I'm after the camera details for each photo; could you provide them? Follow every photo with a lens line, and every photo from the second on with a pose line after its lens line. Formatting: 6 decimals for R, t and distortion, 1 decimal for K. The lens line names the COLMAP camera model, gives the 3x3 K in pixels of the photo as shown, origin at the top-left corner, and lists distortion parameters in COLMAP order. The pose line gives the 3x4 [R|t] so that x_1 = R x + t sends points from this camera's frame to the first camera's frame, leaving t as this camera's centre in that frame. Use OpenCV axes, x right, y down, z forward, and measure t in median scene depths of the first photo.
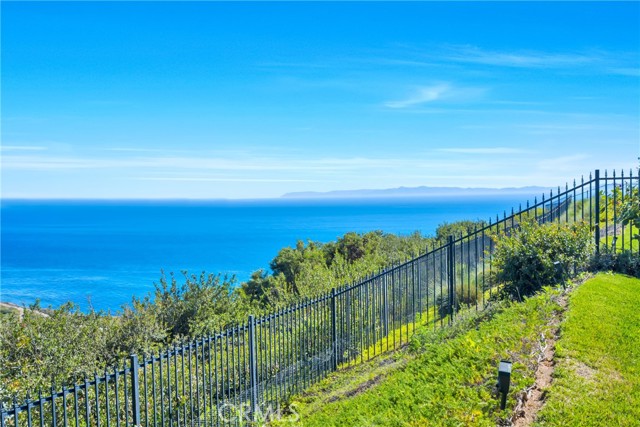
lens RADIAL K [[564.8, 0, 321.2], [0, 564.8, 233.6], [0, 0, 1]] dist [0.012161, 0.005017]
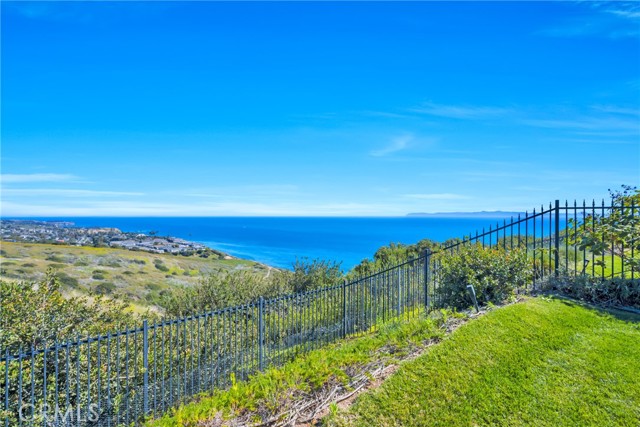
lens RADIAL K [[300.5, 0, 315.5], [0, 300.5, 216.6], [0, 0, 1]] dist [0.000213, 0.000541]
pose [[0.926097, 0.020418, -0.376732, 0.266424], [-0.042543, 0.997817, -0.050502, -0.028793], [0.374879, 0.062797, 0.924945, 0.265515]]
